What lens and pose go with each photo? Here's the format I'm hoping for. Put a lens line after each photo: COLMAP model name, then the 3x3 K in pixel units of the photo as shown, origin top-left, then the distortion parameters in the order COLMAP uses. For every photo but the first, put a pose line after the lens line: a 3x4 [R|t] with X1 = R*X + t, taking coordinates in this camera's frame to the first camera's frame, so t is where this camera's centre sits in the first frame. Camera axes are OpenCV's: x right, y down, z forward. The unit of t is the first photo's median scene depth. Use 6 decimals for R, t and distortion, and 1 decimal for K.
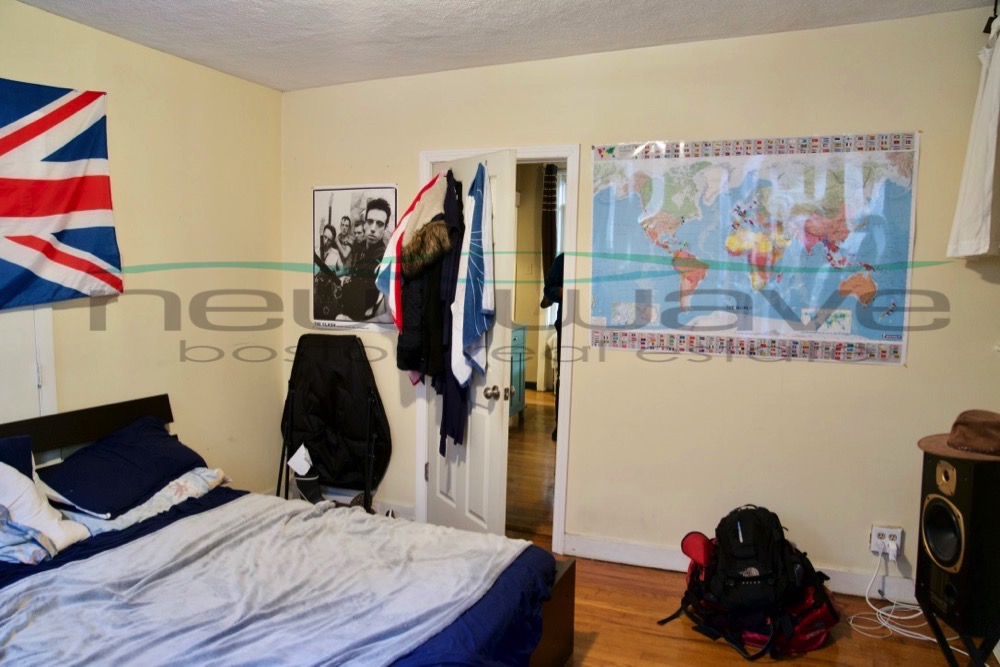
lens RADIAL K [[768.9, 0, 502.7], [0, 768.9, 331.2], [0, 0, 1]] dist [-0.013583, 0.023183]
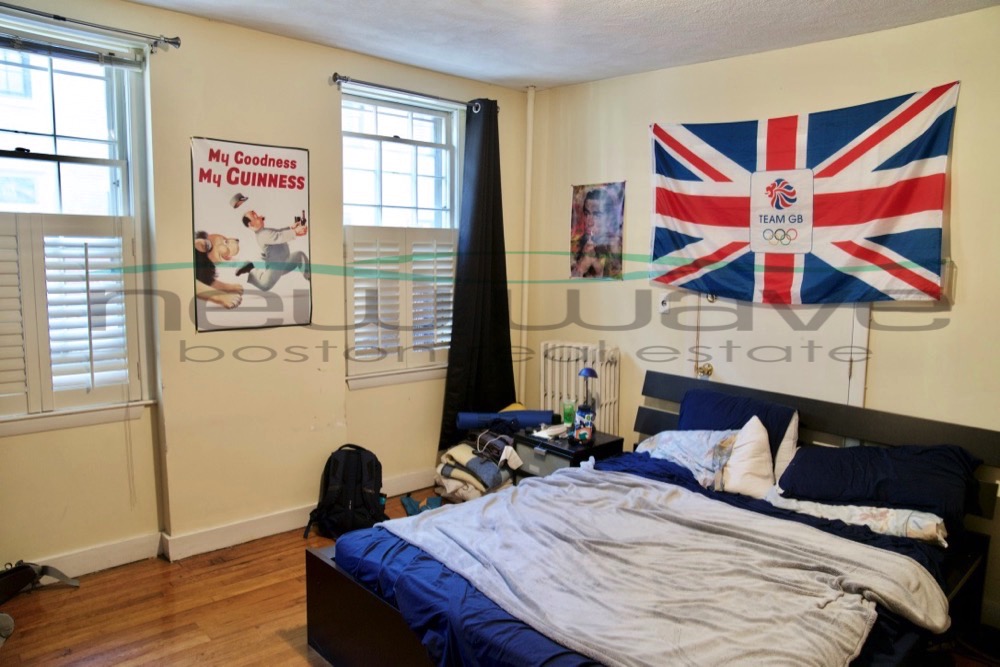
lens RADIAL K [[768.9, 0, 500.9], [0, 768.9, 338.5], [0, 0, 1]] dist [-0.013583, 0.023183]
pose [[-0.441047, 0.078297, -0.894062, 0.595681], [-0.112218, 0.983558, 0.141493, -0.082492], [0.890441, 0.162735, -0.425009, 1.005385]]
